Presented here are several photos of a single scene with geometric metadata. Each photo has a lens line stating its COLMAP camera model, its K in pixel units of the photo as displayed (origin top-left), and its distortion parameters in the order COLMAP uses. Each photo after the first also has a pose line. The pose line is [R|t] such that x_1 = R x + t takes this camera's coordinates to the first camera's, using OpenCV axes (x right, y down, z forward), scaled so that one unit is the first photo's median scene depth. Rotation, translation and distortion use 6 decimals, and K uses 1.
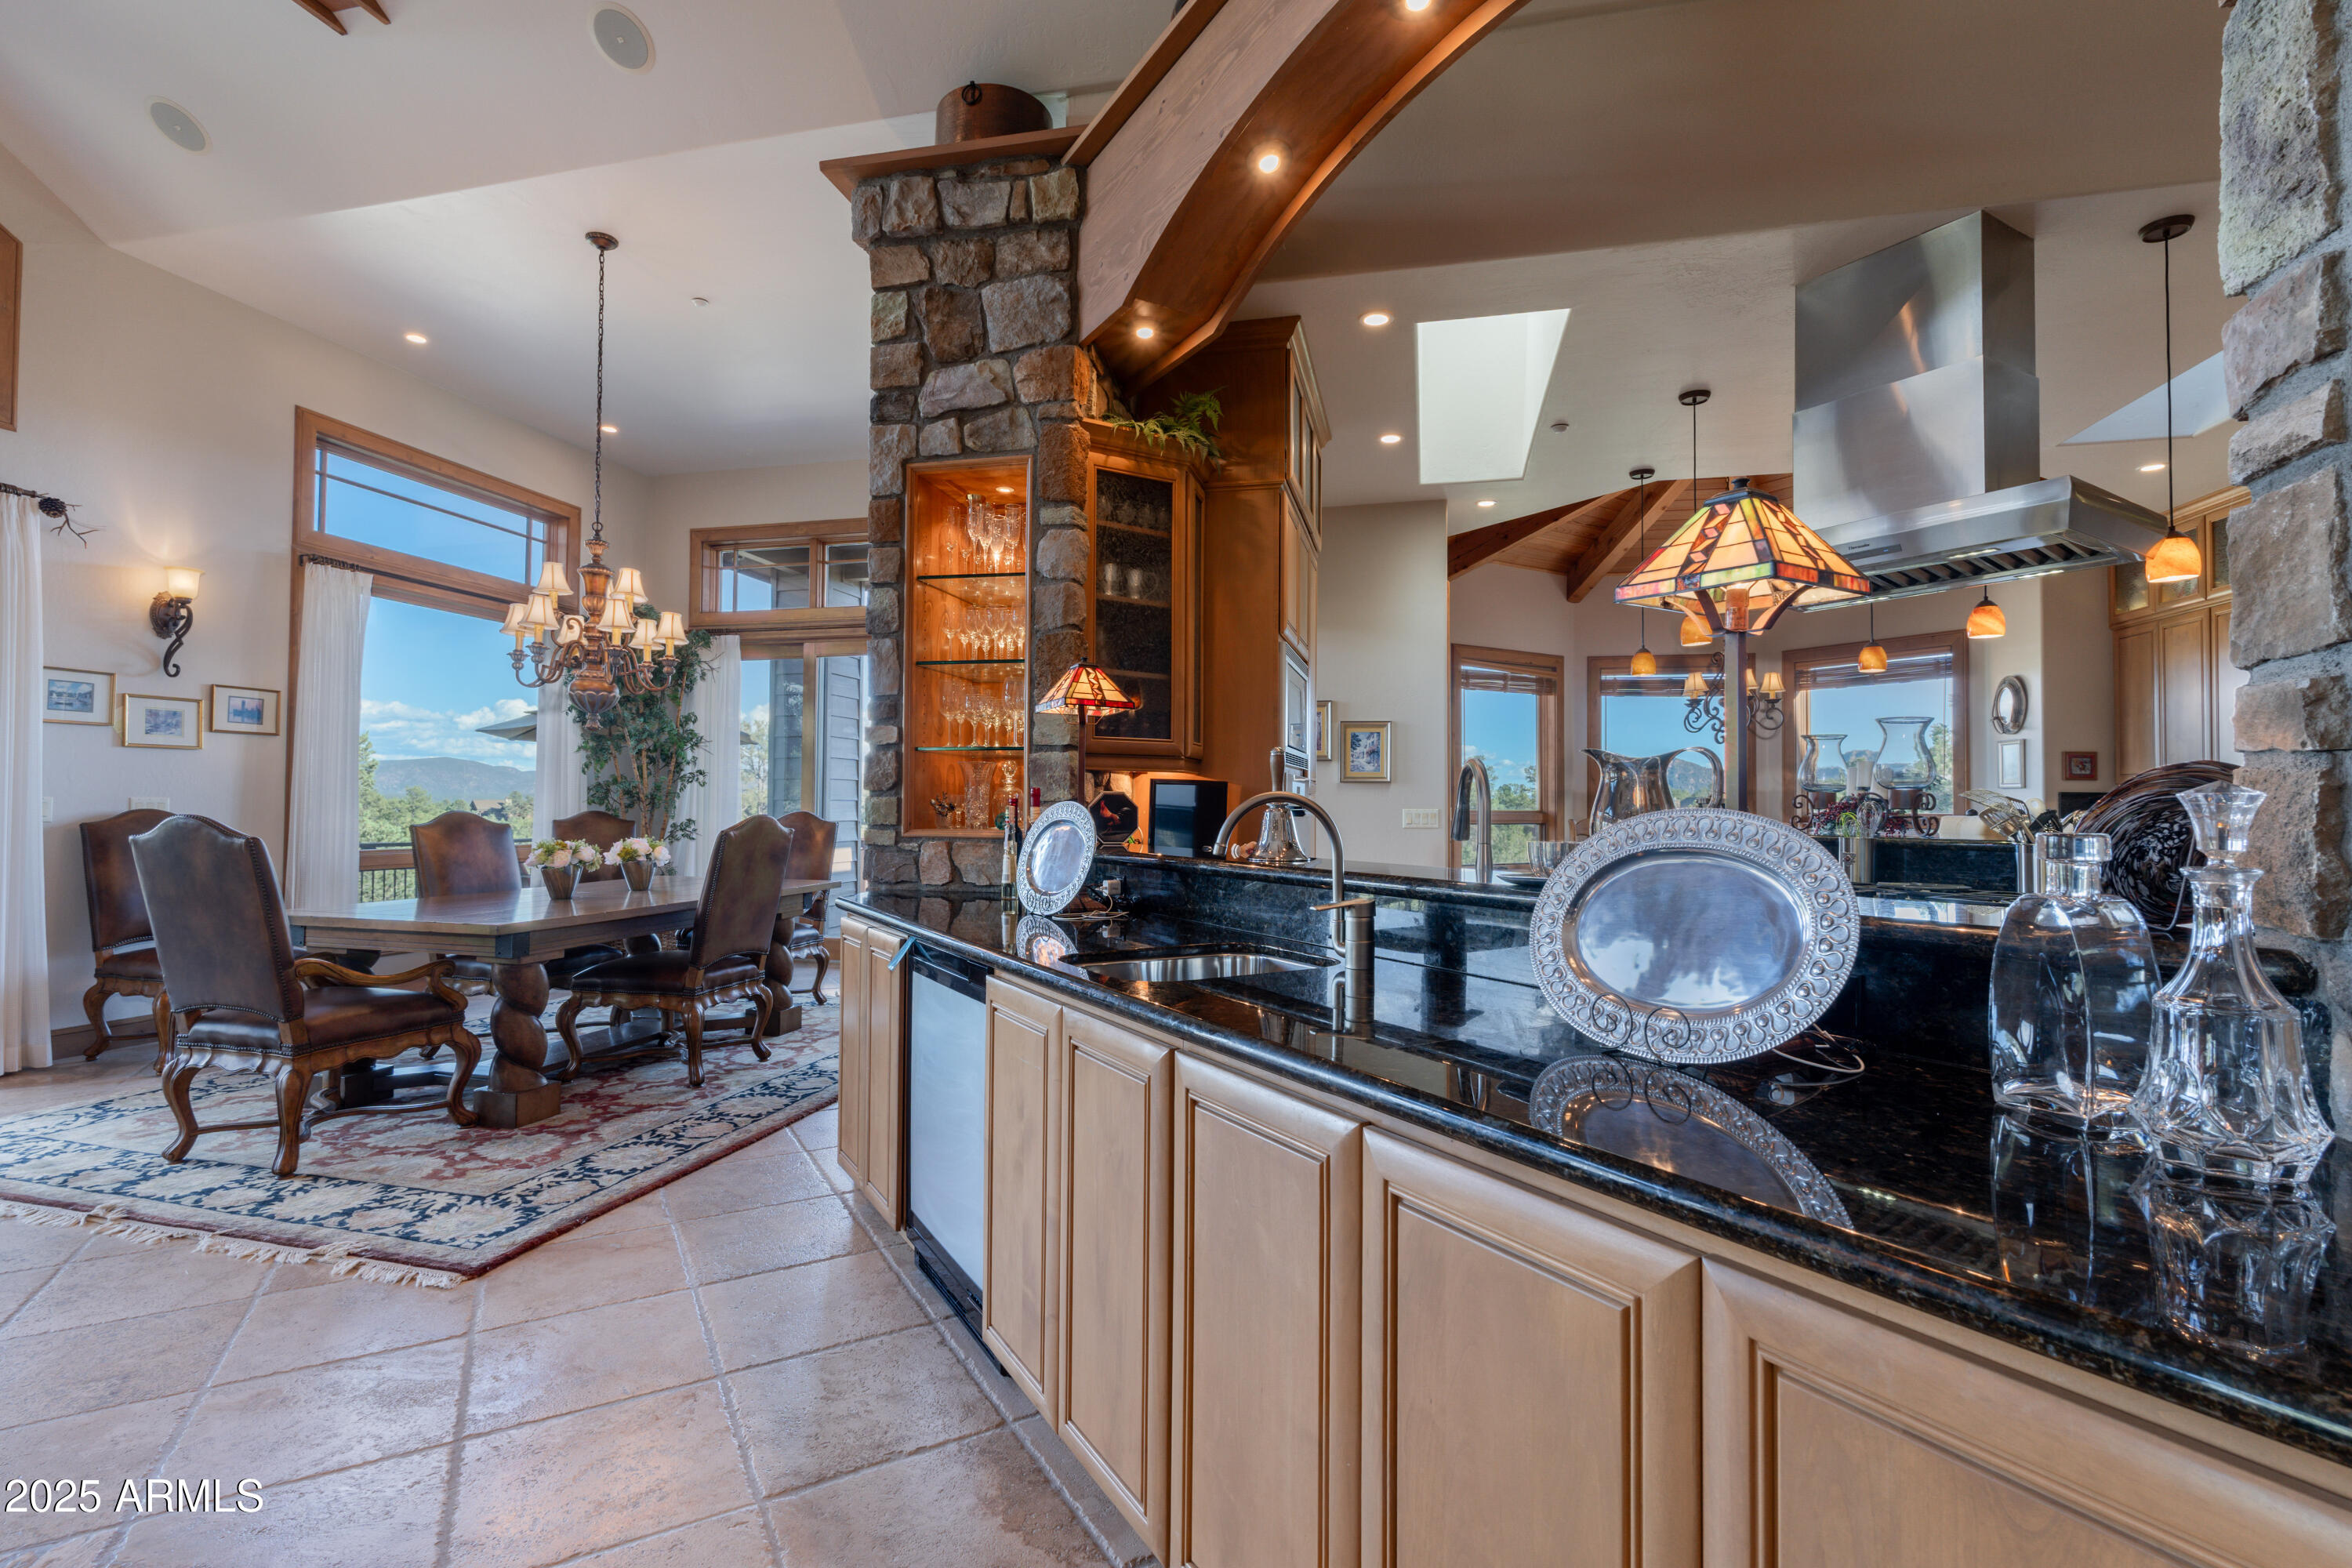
lens RADIAL K [[1051.0, 0, 1168.6], [0, 1051.0, 787.0], [0, 0, 1]] dist [-0.002674, -0.000718]
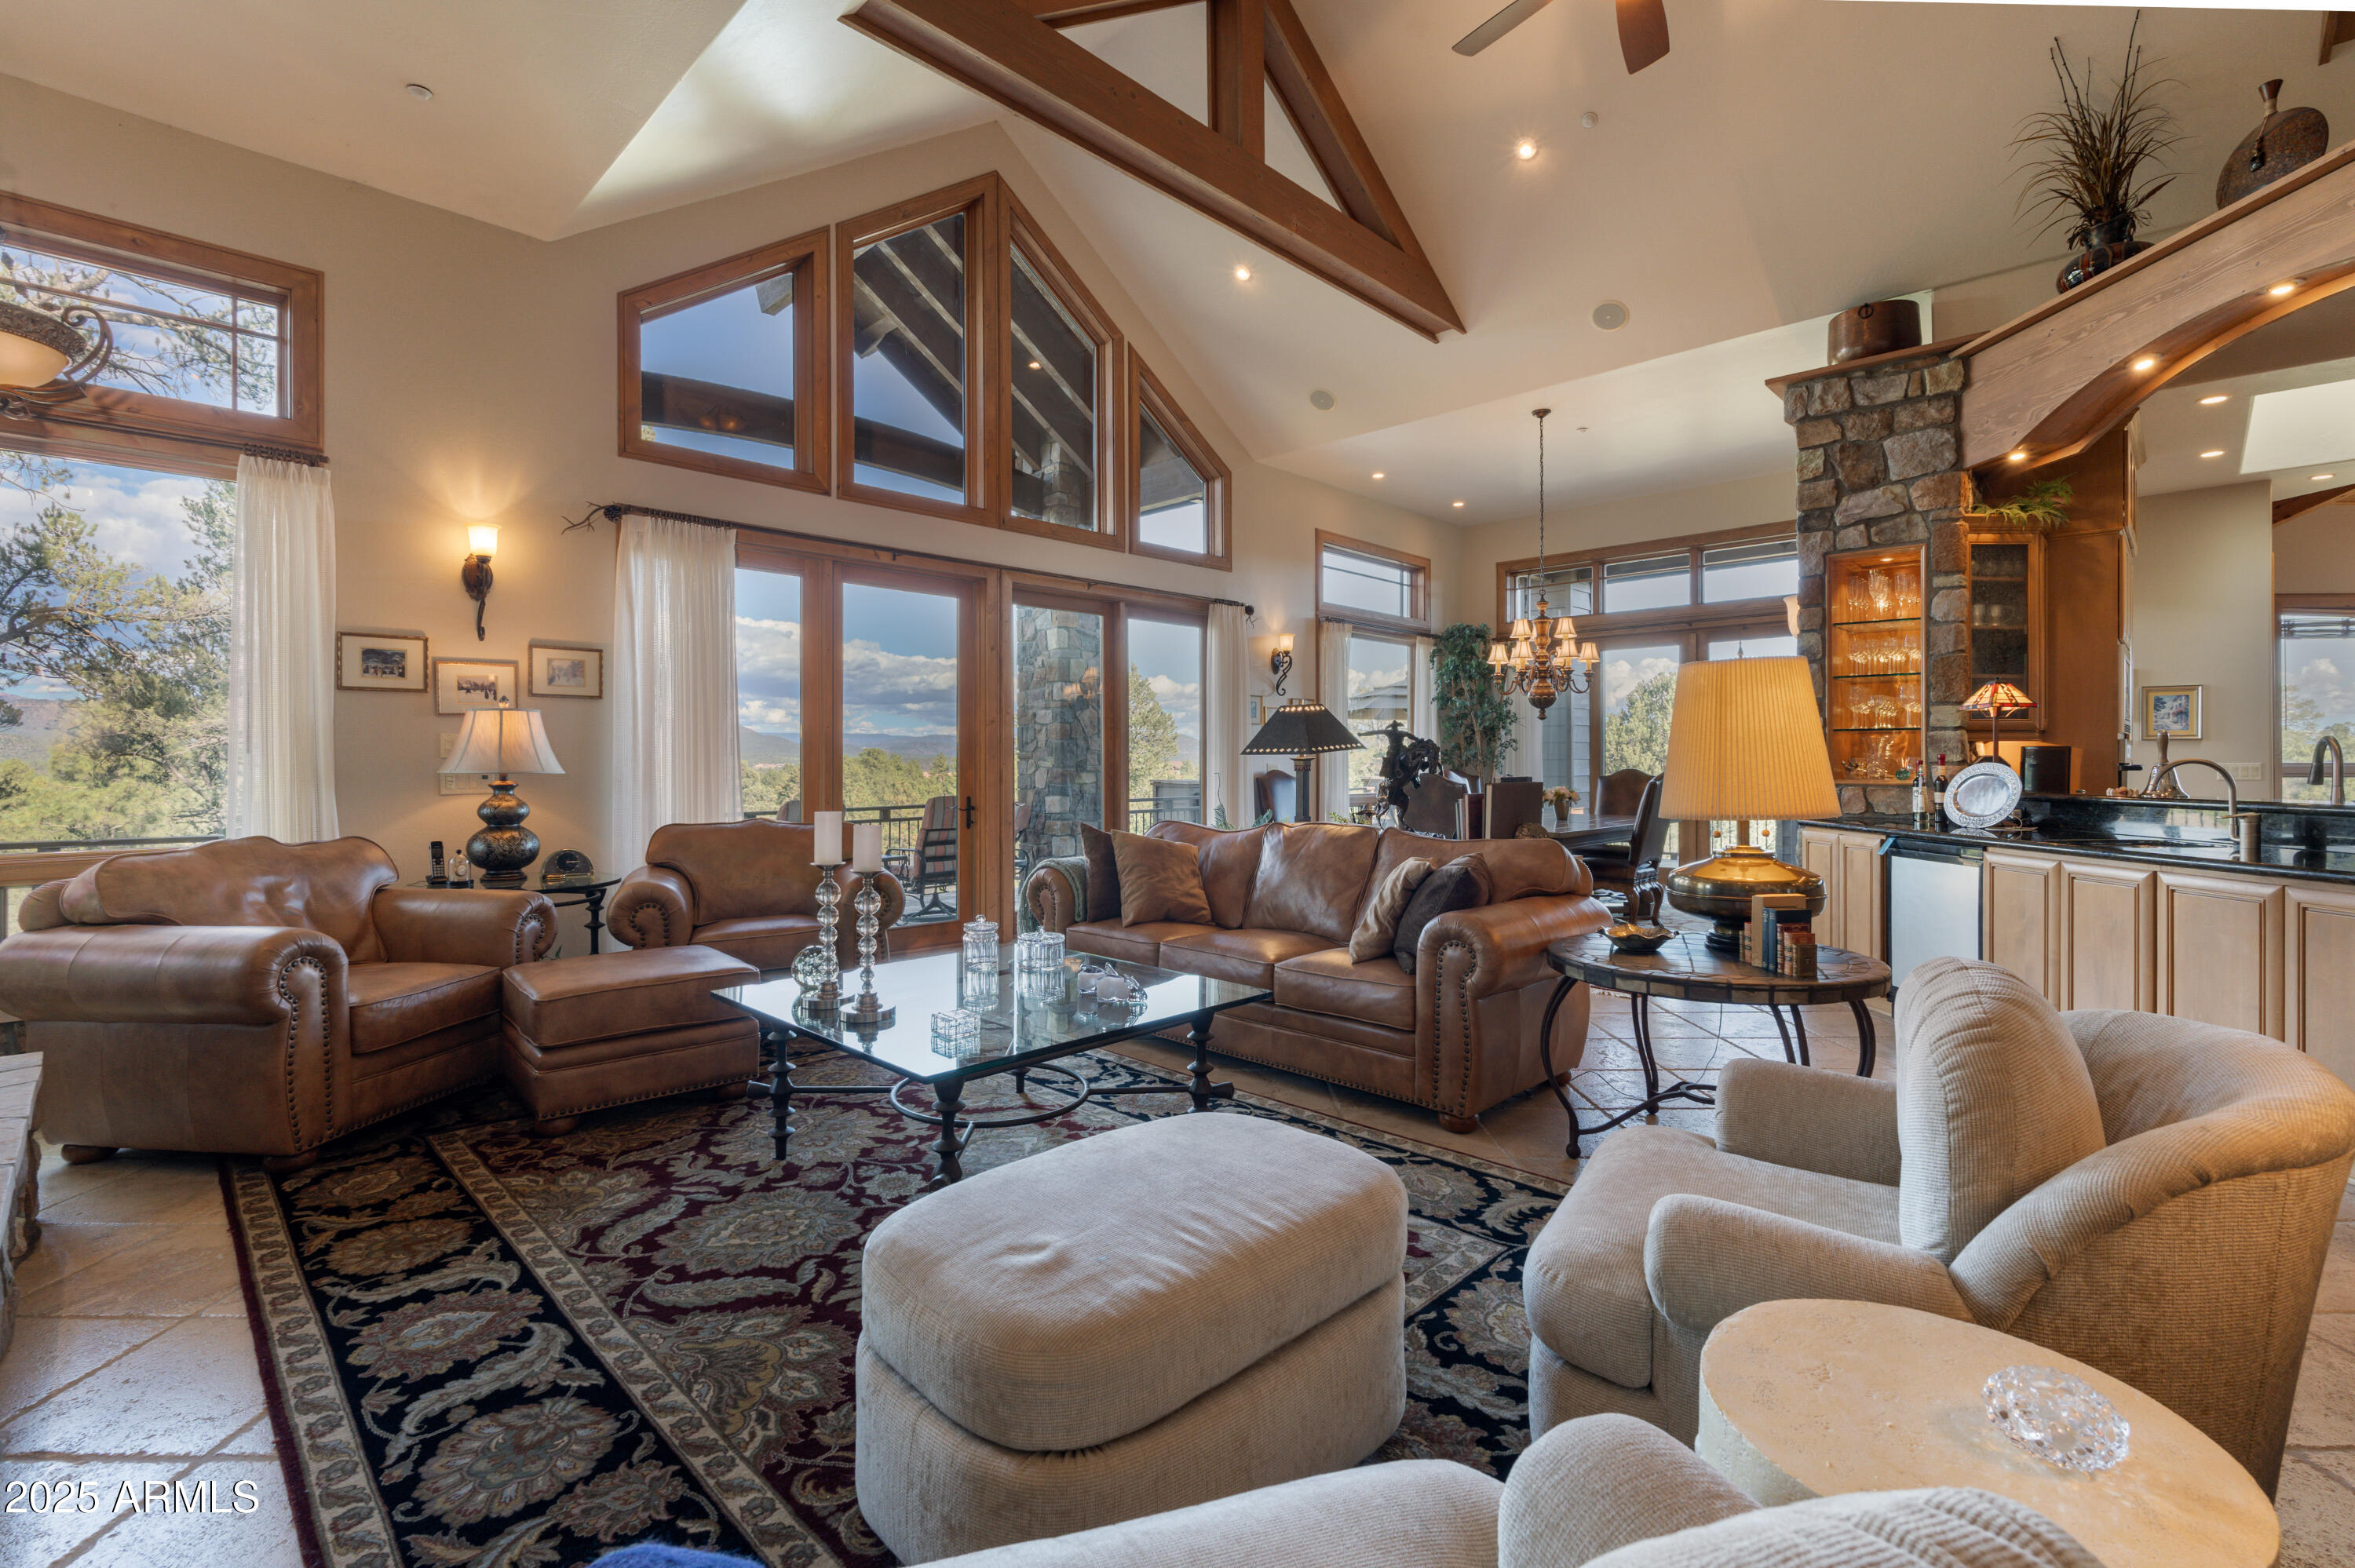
lens RADIAL K [[1036.7, 0, 1174.9], [0, 1036.7, 765.6], [0, 0, 1]] dist [-0.003431, -0.000263]
pose [[0.859938, -0.007160, -0.510348, -0.269985], [0.018396, 0.999687, 0.016971, -0.024775], [0.510066, -0.023982, 0.859801, -0.808844]]
